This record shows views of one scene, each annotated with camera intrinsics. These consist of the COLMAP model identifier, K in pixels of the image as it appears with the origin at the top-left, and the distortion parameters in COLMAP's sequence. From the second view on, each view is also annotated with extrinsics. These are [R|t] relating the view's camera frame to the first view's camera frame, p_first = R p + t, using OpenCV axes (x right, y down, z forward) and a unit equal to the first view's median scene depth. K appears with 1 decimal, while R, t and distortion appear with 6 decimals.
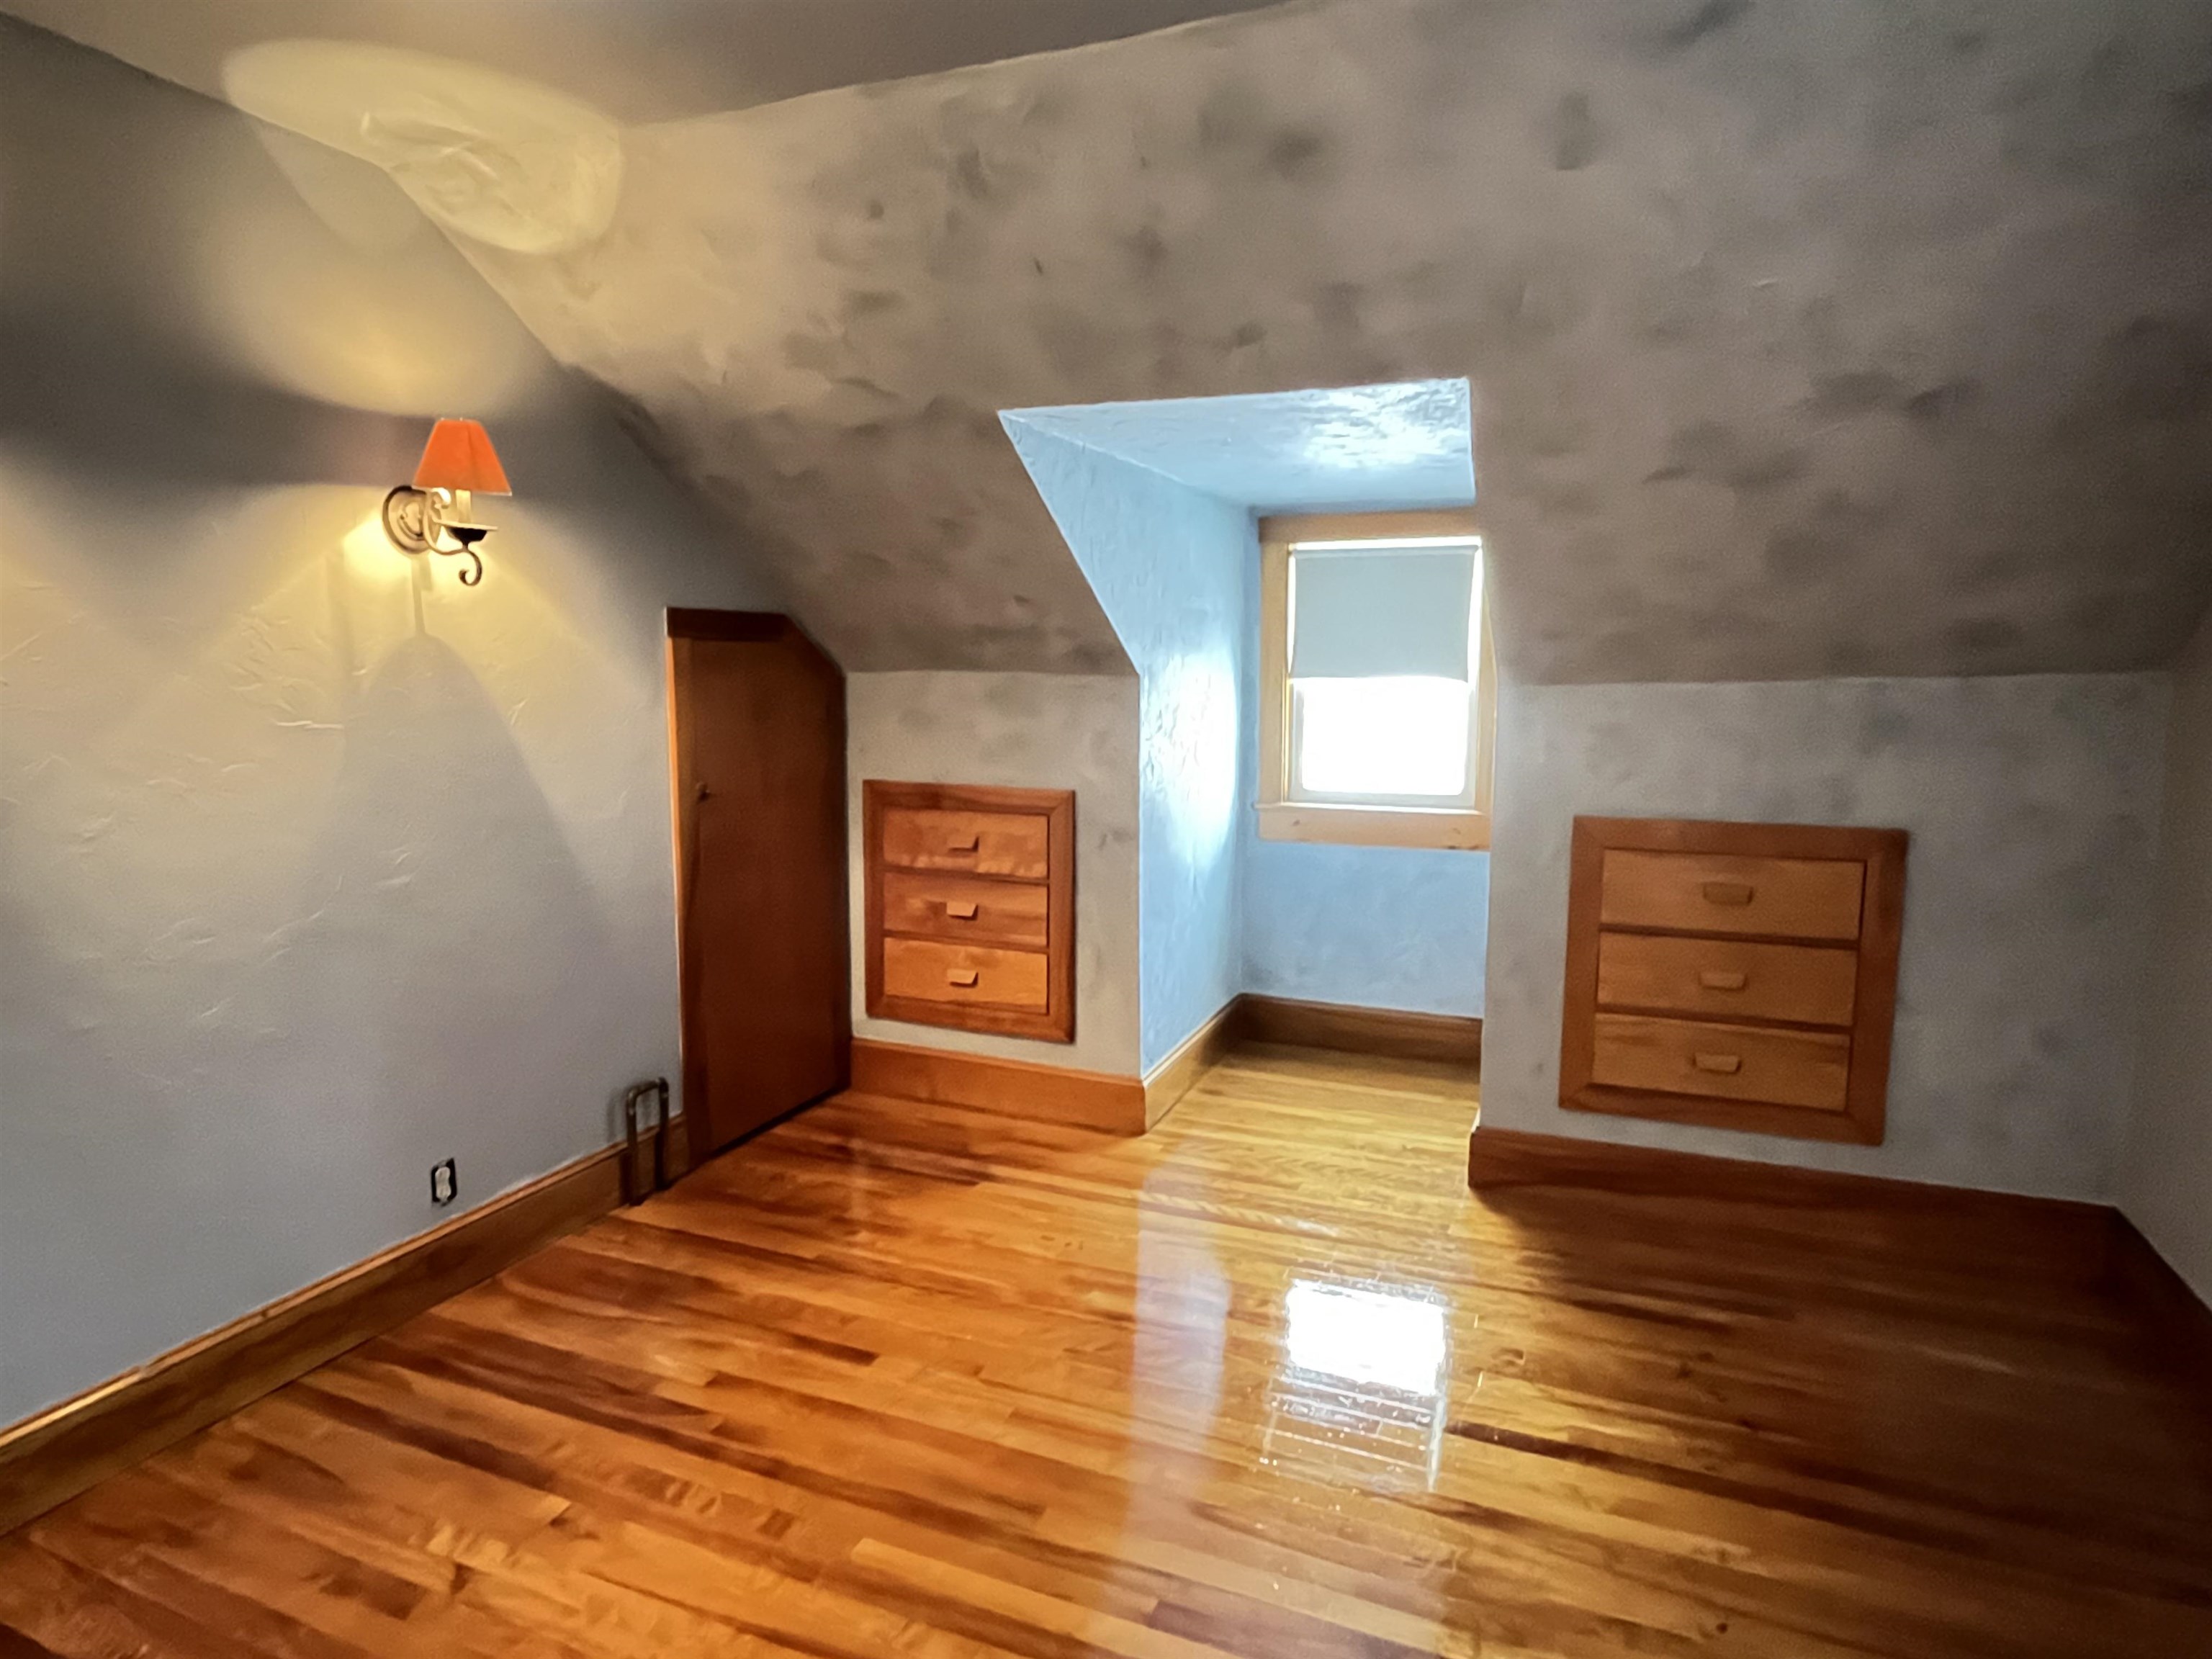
lens RADIAL K [[1260.5, 0, 1110.0], [0, 1260.5, 829.2], [0, 0, 1]] dist [0.000888, 0.001871]
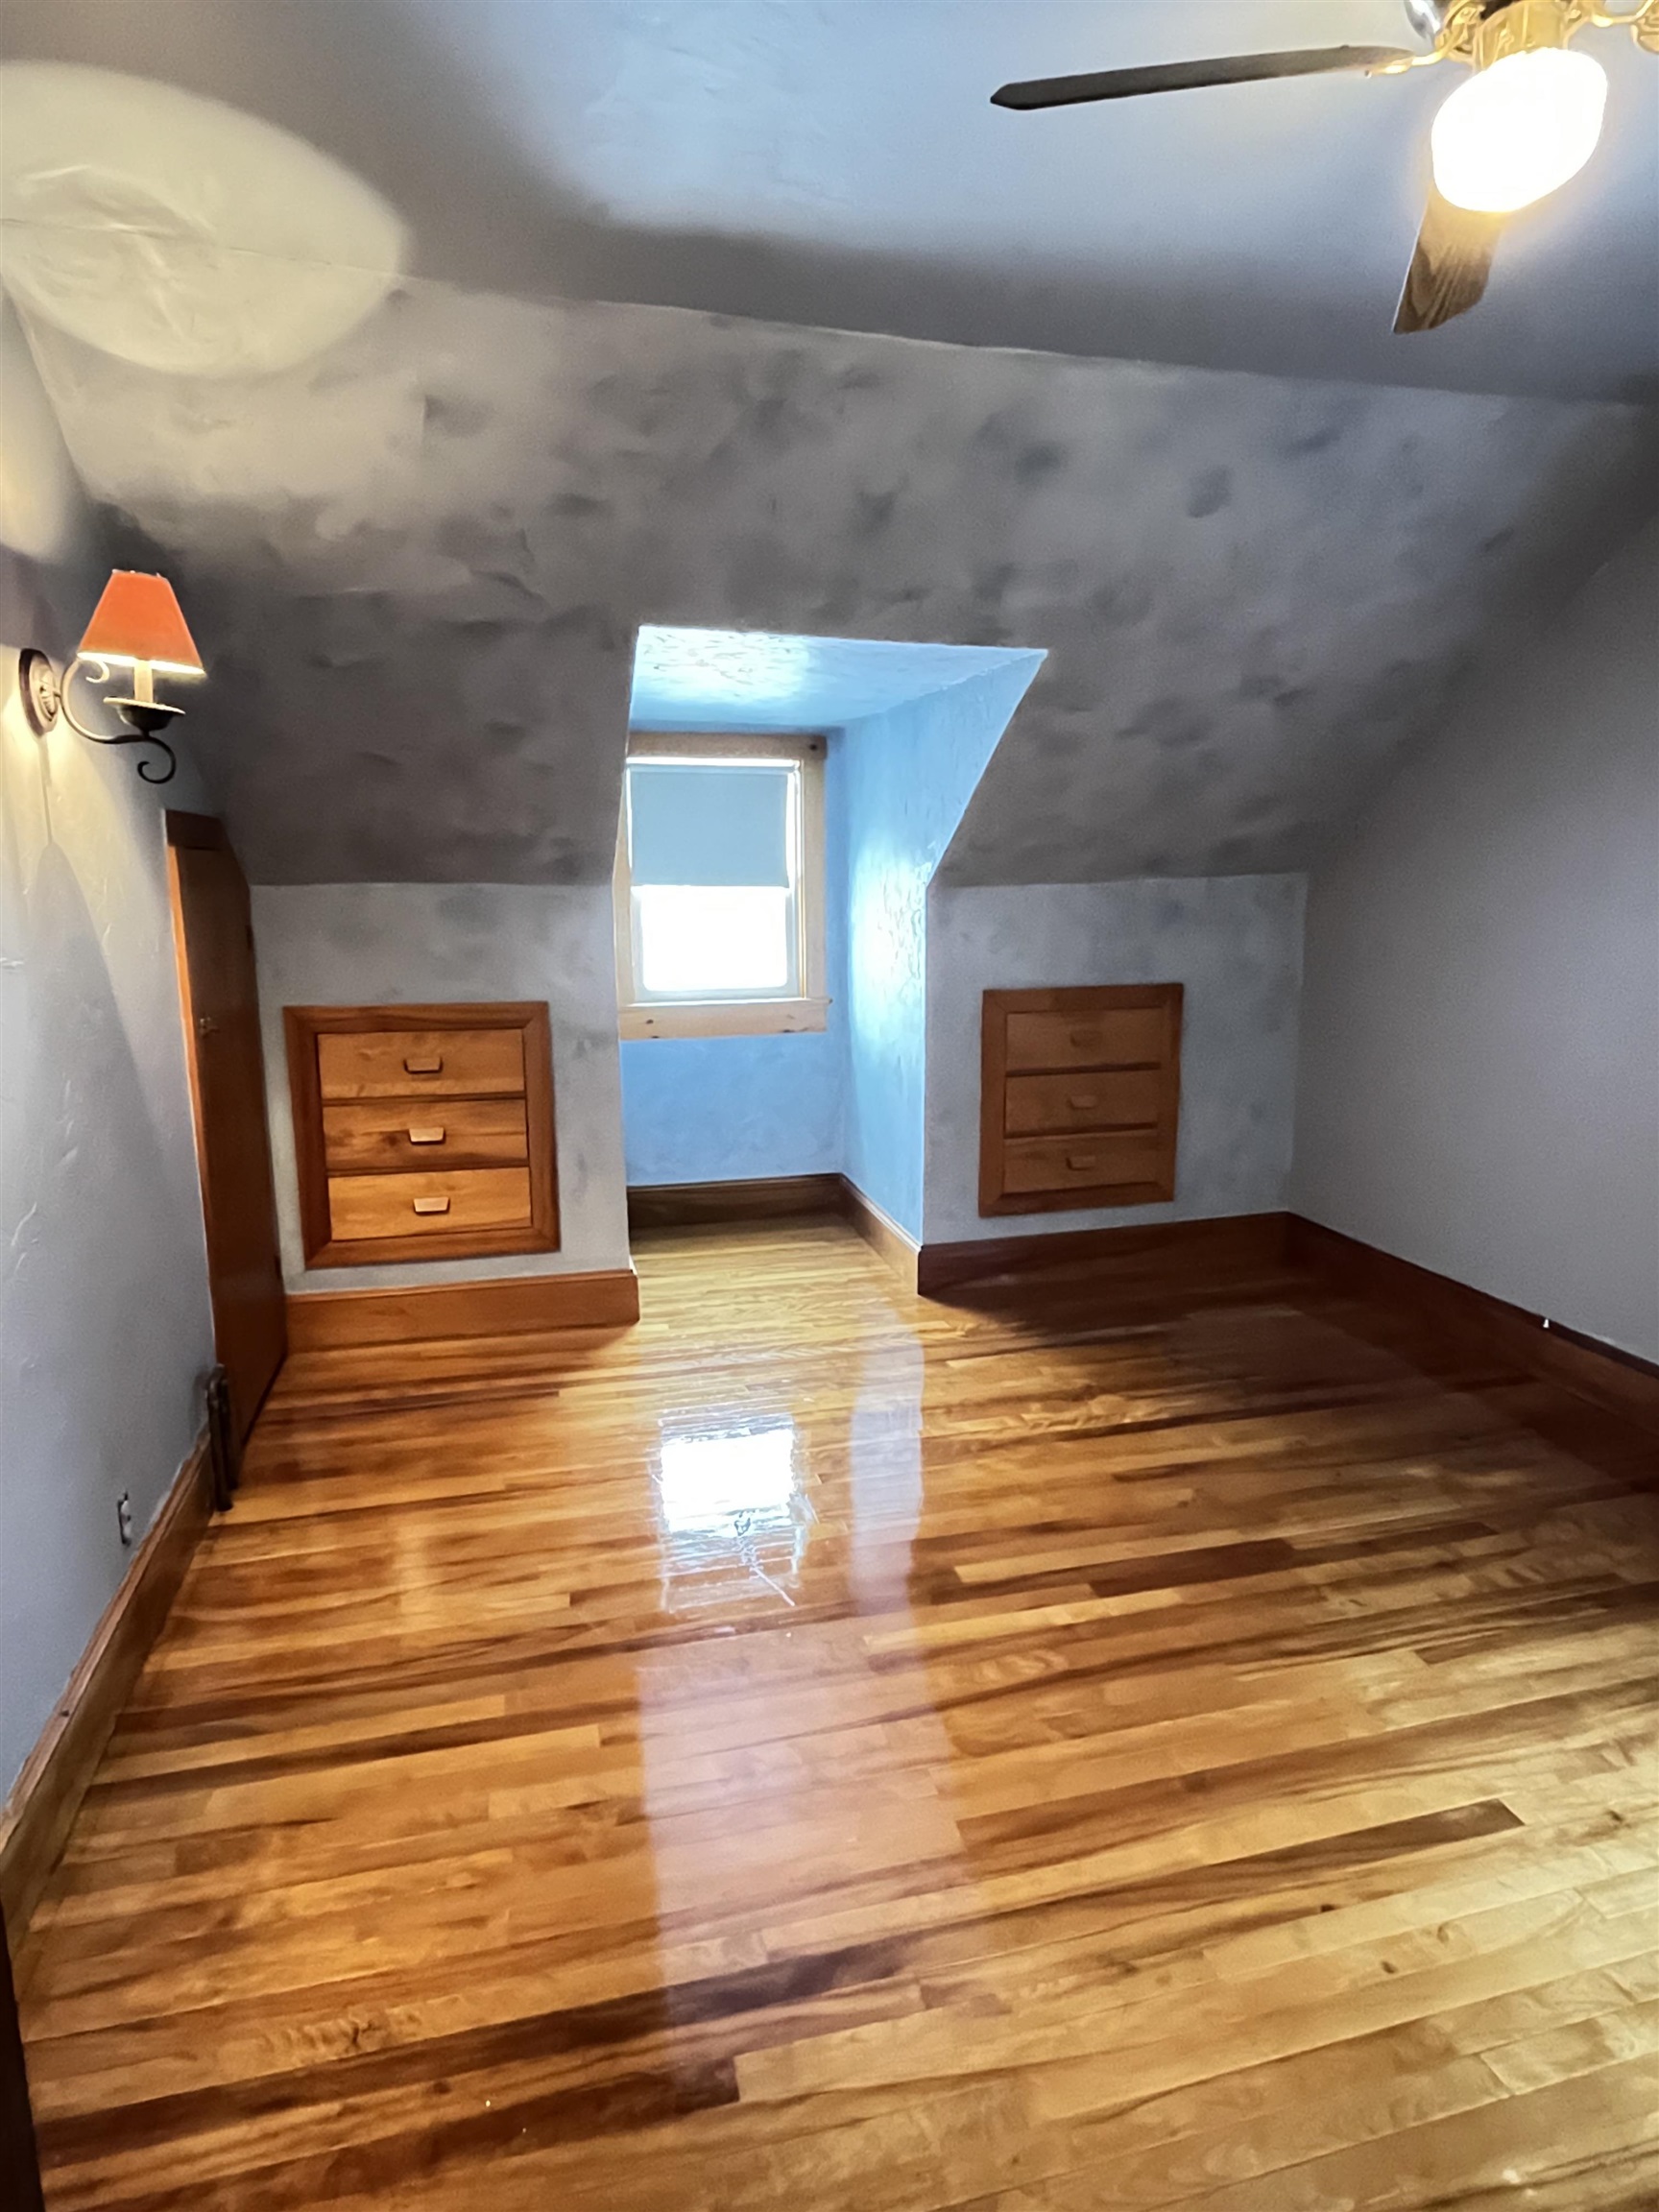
lens RADIAL K [[1260.5, 0, 844.5], [0, 1260.5, 1111.1], [0, 0, 1]] dist [0.000888, 0.001871]
pose [[0.792056, -0.120940, 0.598349, -0.531757], [0.086822, 0.992532, 0.085684, -0.010202], [-0.604243, -0.015917, 0.796641, 0.061579]]
